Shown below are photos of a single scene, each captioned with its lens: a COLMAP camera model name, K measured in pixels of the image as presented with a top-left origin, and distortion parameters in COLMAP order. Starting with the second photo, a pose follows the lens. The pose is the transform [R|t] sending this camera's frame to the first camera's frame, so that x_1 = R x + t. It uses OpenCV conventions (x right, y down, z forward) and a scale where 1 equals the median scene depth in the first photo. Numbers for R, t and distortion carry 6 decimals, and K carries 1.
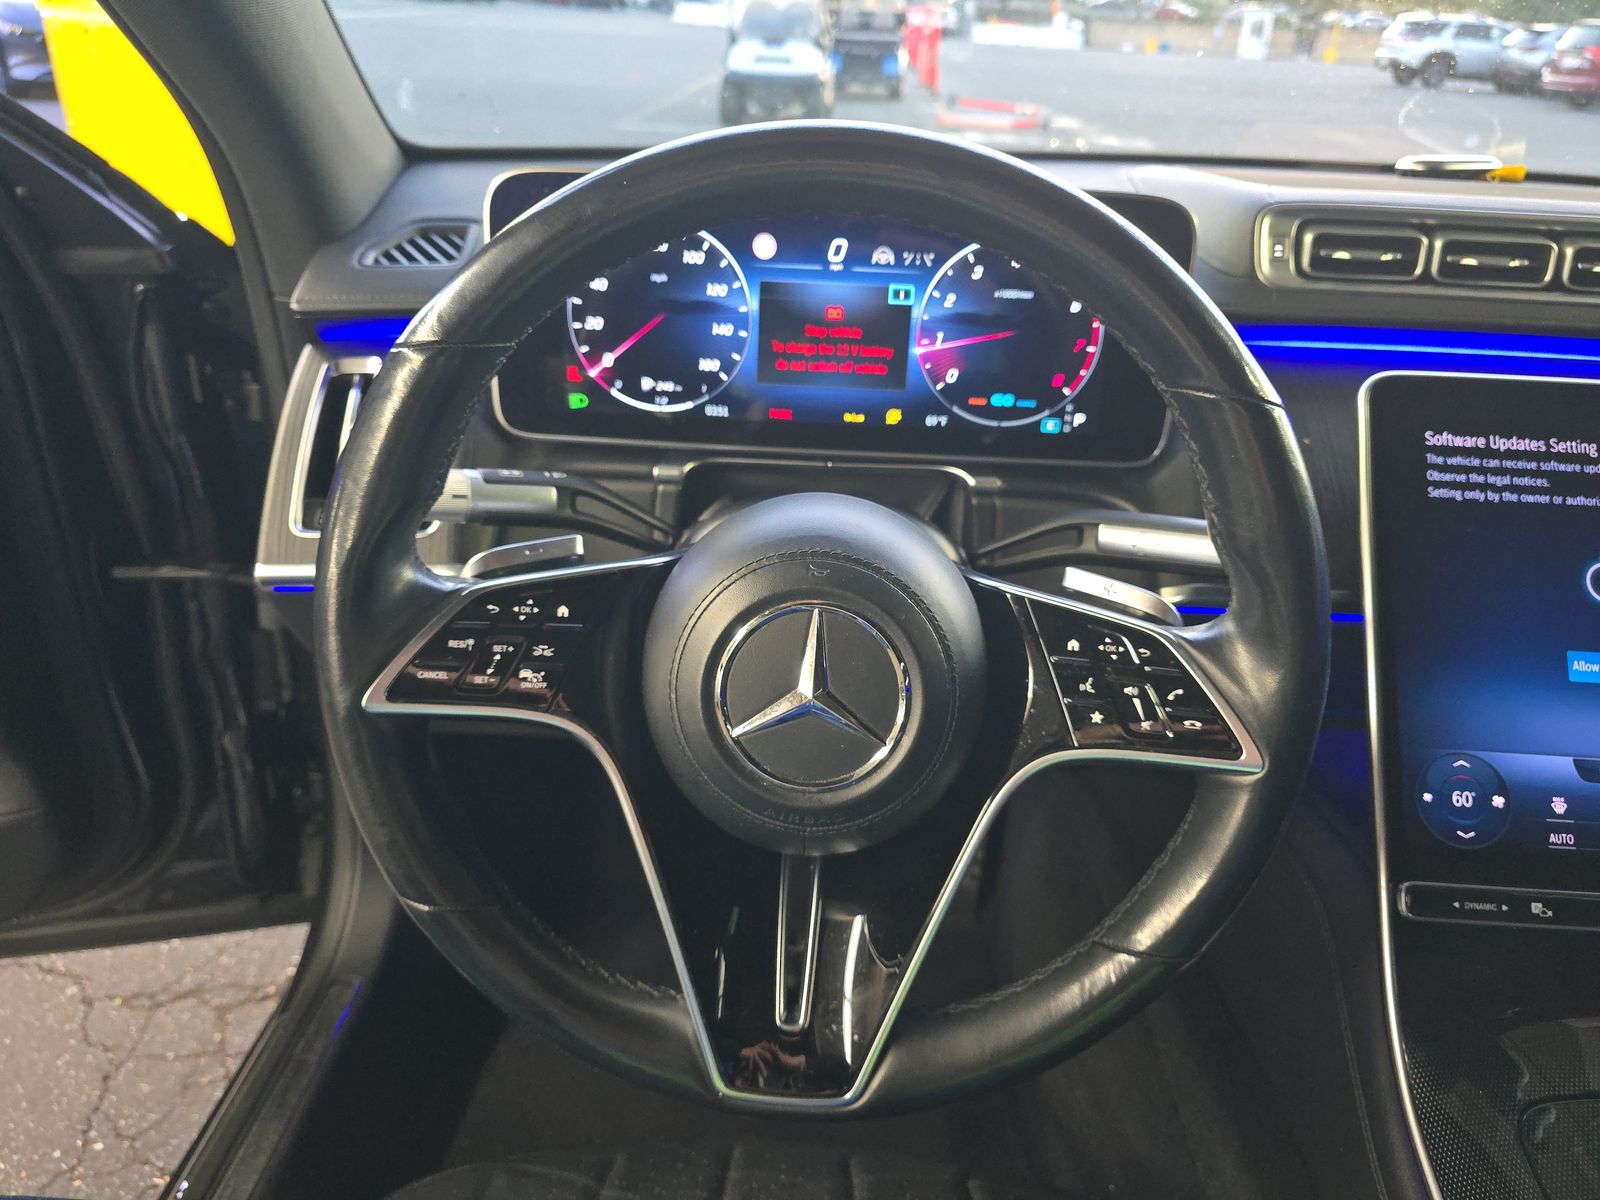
lens RADIAL K [[1060.5, 0, 766.9], [0, 1060.5, 635.5], [0, 0, 1]] dist [0.004703, -0.018354]
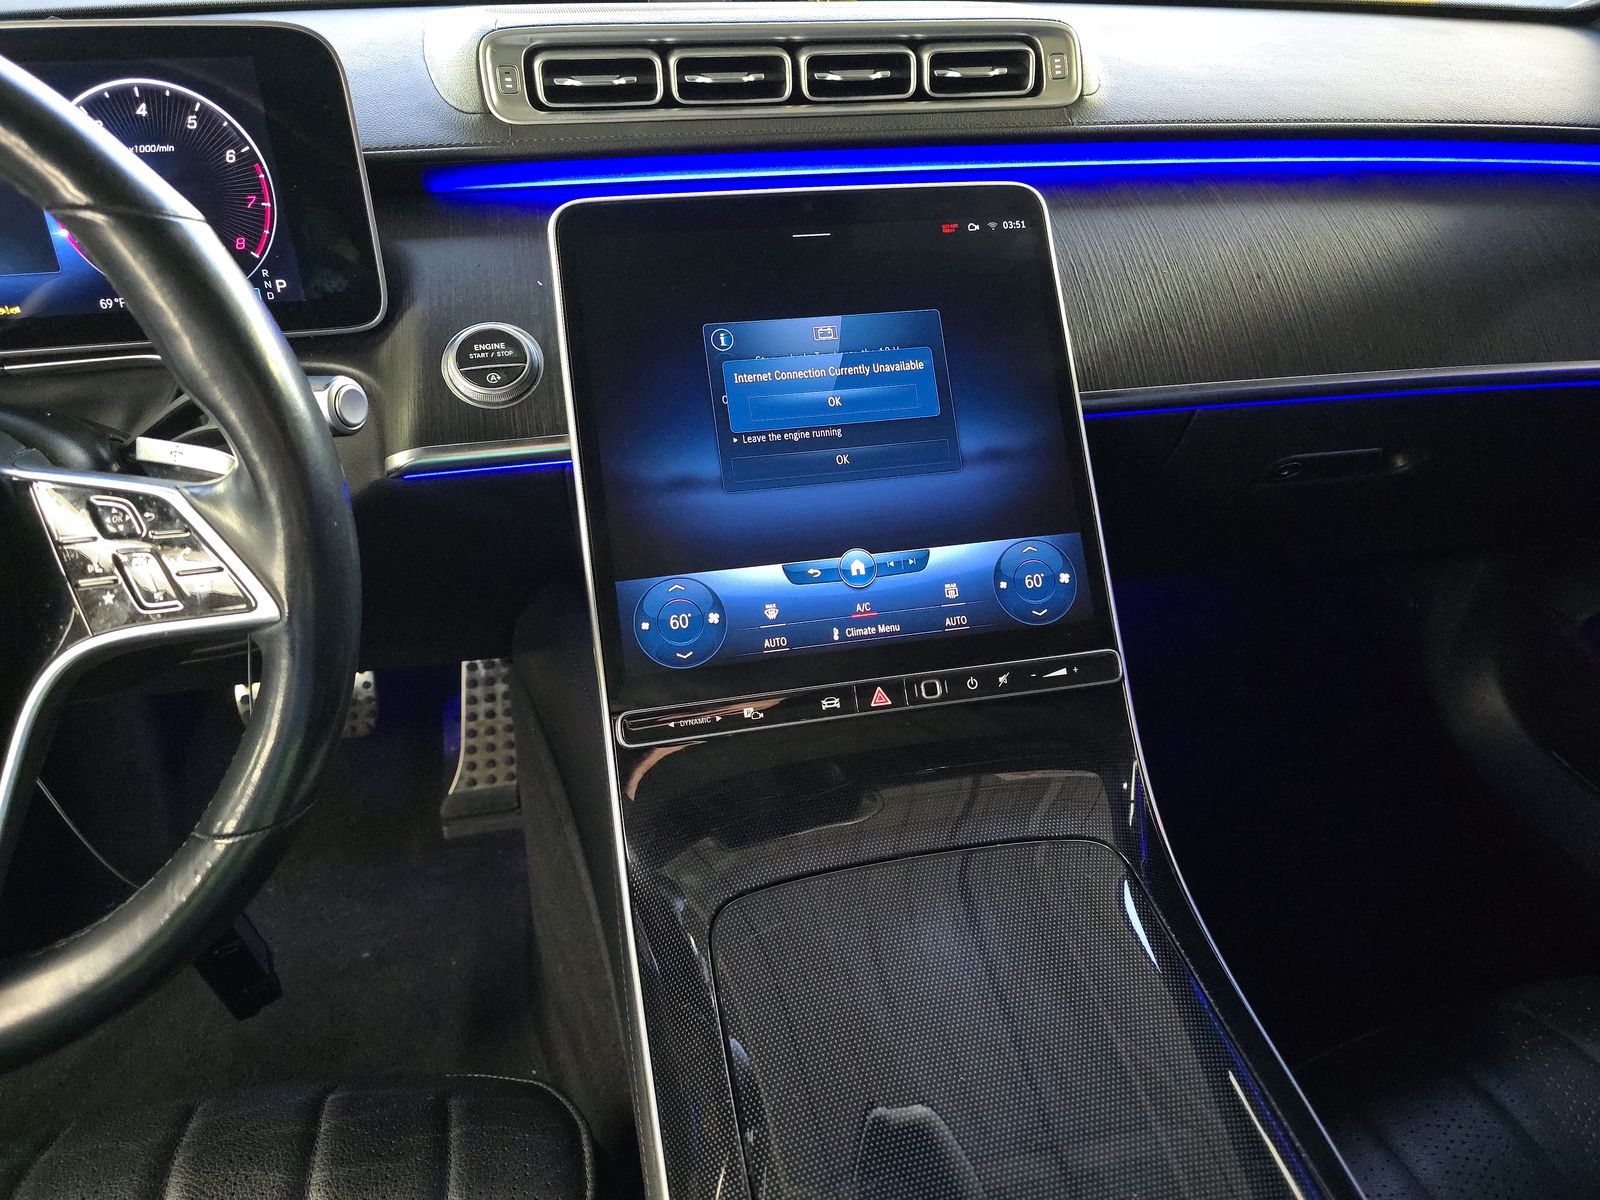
lens RADIAL K [[1060.5, 0, 799.6], [0, 1060.5, 596.8], [0, 0, 1]] dist [0.004703, -0.018354]
pose [[0.959180, -0.170343, 0.225736, 0.459697], [0.147828, 0.982505, 0.113270, 0.025730], [-0.241082, -0.075276, 0.967581, -0.026580]]
